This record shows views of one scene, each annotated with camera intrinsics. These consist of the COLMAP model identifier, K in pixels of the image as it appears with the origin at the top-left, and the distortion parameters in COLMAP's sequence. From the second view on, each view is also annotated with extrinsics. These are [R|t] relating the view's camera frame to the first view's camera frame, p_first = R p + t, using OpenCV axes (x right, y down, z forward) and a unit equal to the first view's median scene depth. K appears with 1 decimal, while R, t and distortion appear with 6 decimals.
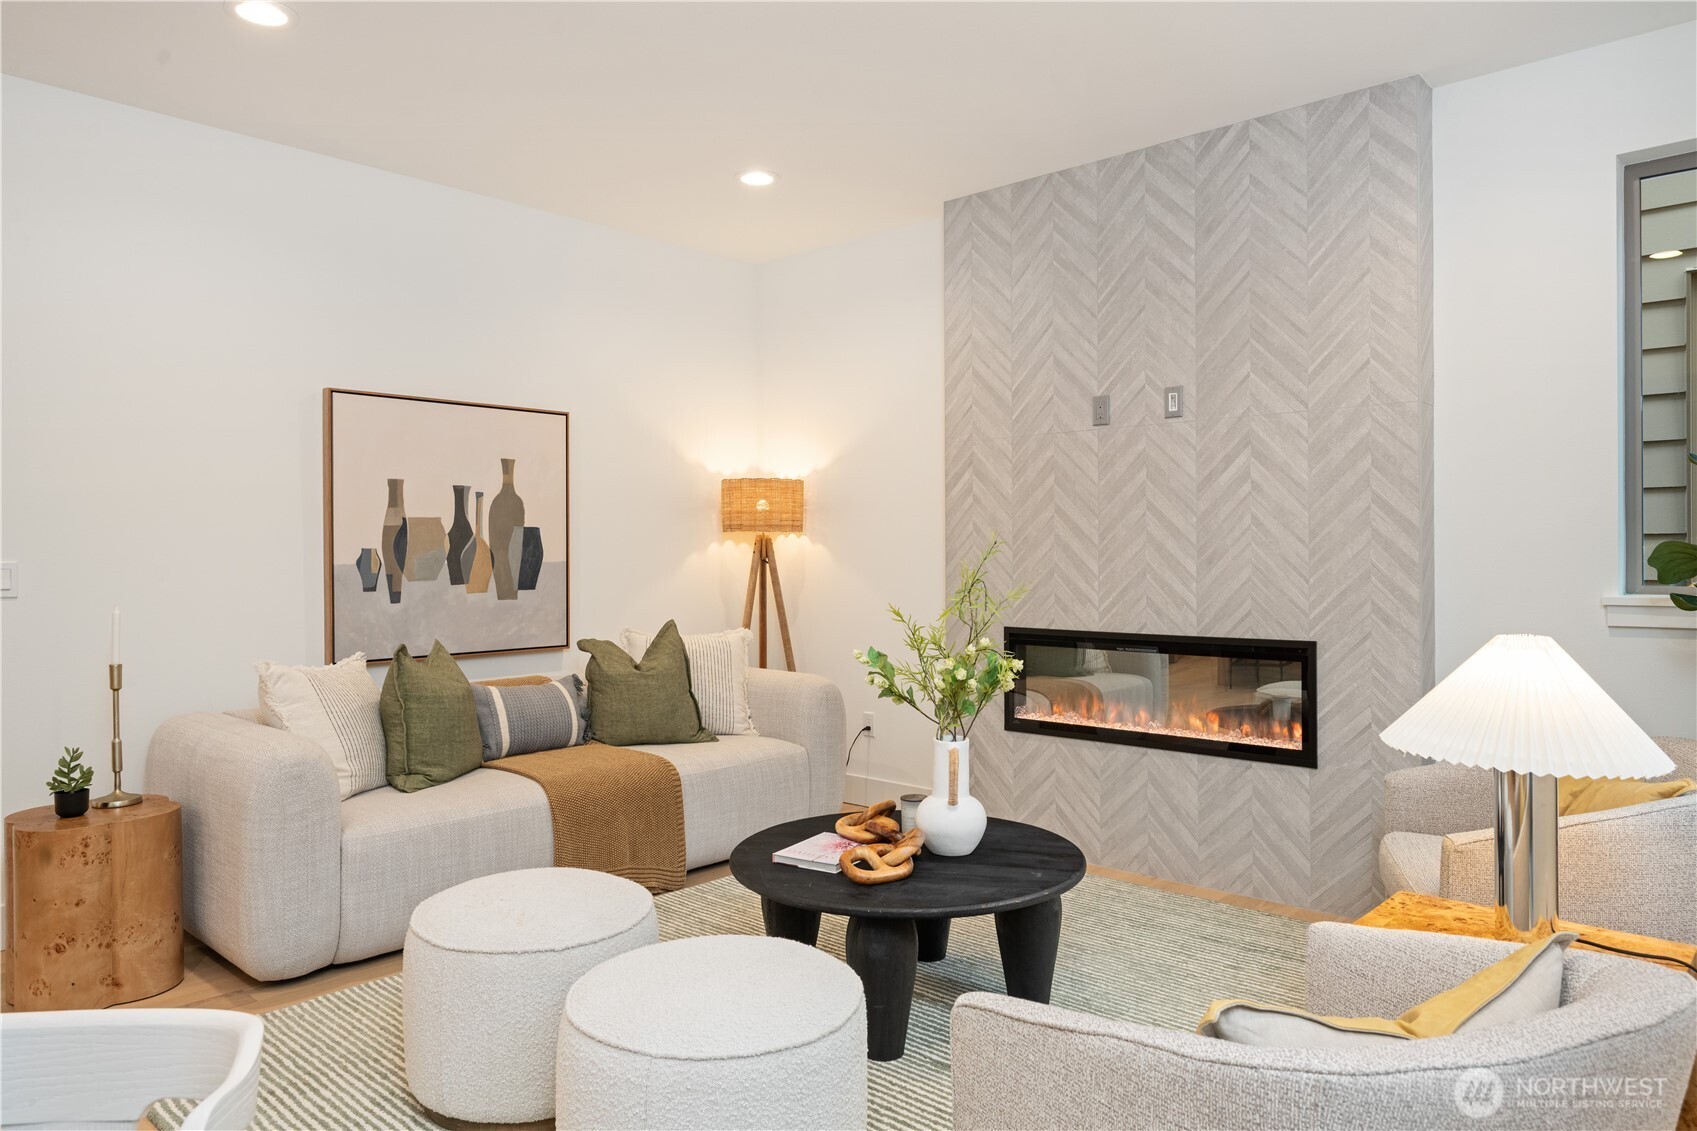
lens RADIAL K [[1110.3, 0, 840.0], [0, 1110.3, 559.3], [0, 0, 1]] dist [-0.004429, -0.002446]
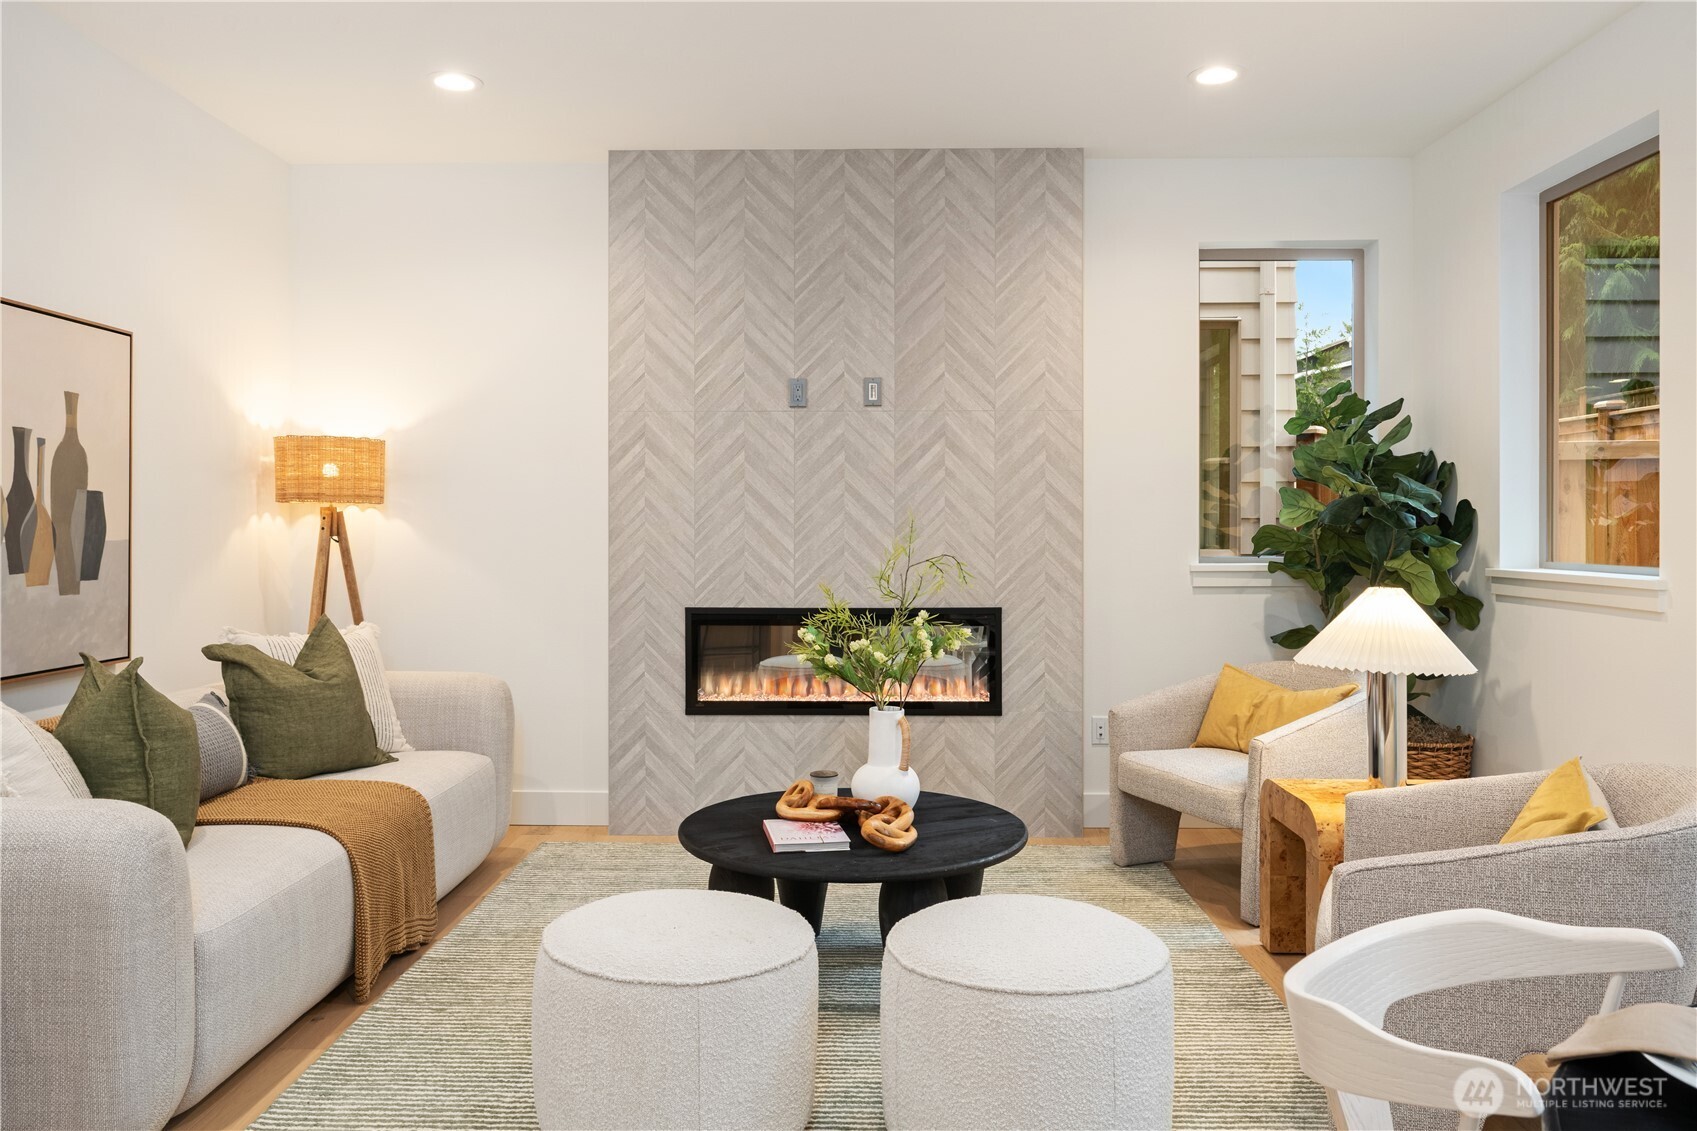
lens RADIAL K [[1232.8, 0, 859.4], [0, 1232.8, 536.2], [0, 0, 1]] dist [-0.005324, 0.002592]
pose [[0.751057, 0.001990, 0.660234, -0.489325], [-0.000212, 0.999996, -0.002772, 0.002035], [-0.660237, 0.001942, 0.751055, 0.106315]]
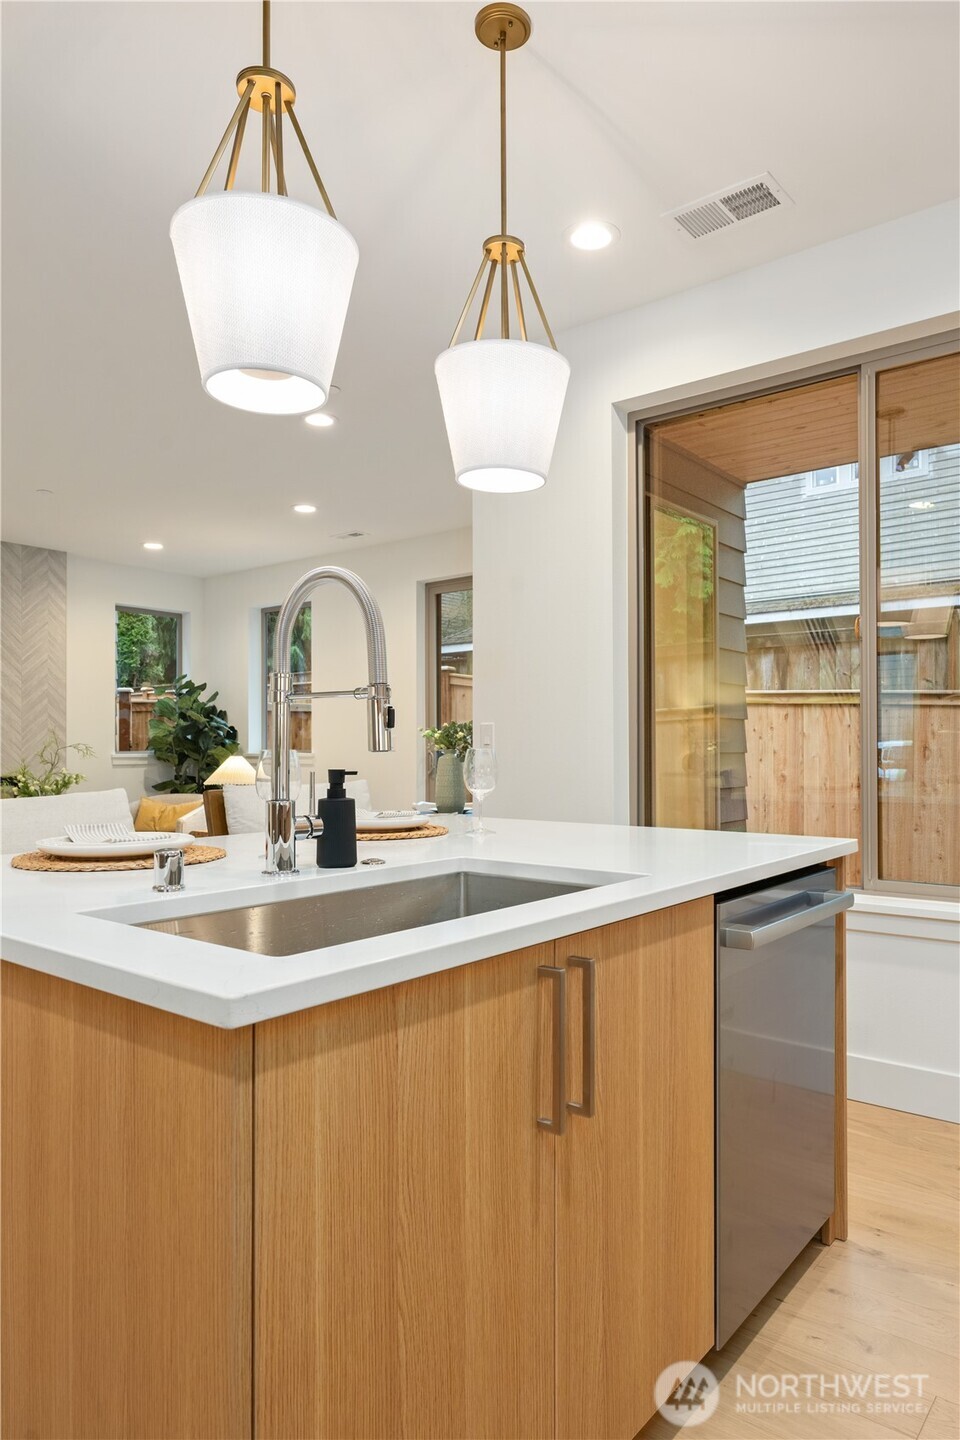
lens RADIAL K [[929.0, 0, 541.0], [0, 929.0, 744.6], [0, 0, 1]] dist [-0.003477, -0.001308]
pose [[-0.090222, 0.010490, 0.995866, -1.446241], [0.008705, 0.999915, -0.009744, 0.033271], [-0.995884, 0.007790, -0.090306, 0.085224]]
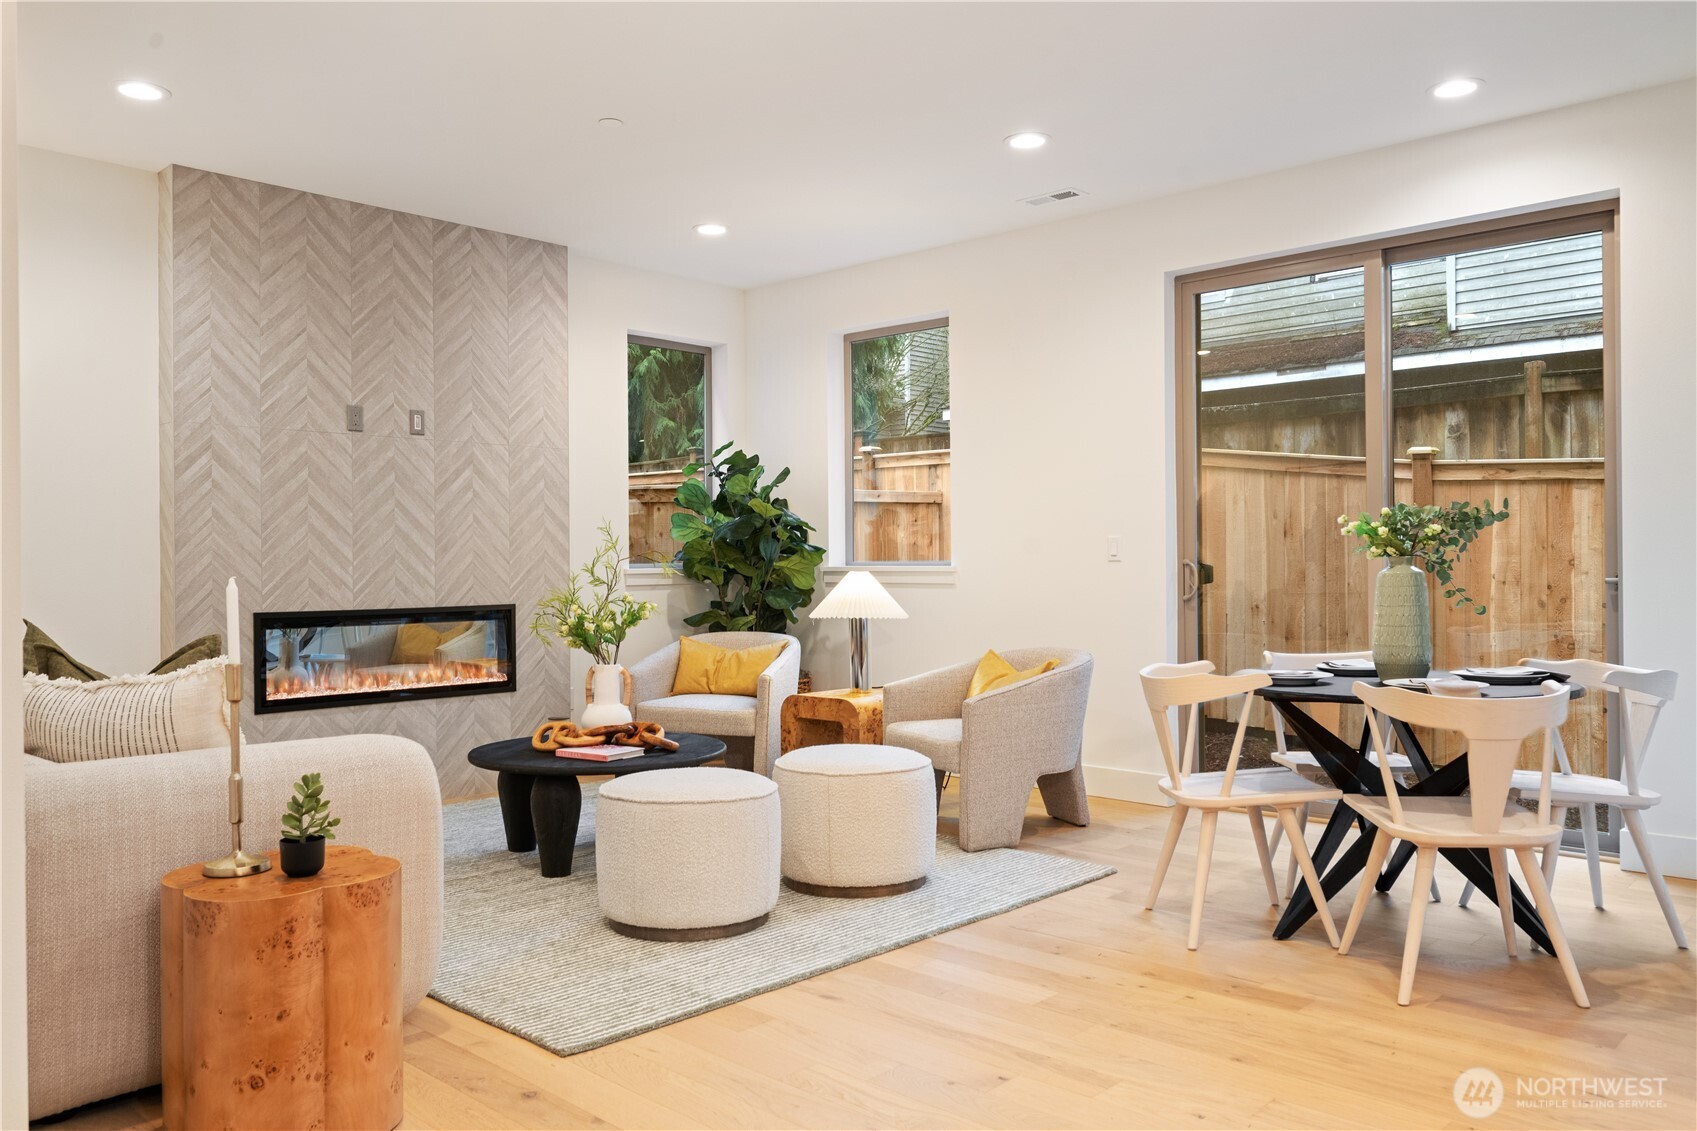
lens RADIAL K [[1277.7, 0, 846.6], [0, 1277.7, 562.7], [0, 0, 1]] dist [-0.005580, -0.000797]
pose [[0.012036, 0.006398, 0.999907, -1.115519], [0.014410, 0.999875, -0.006572, 0.033342], [-0.999824, 0.014487, 0.011943, 0.487187]]
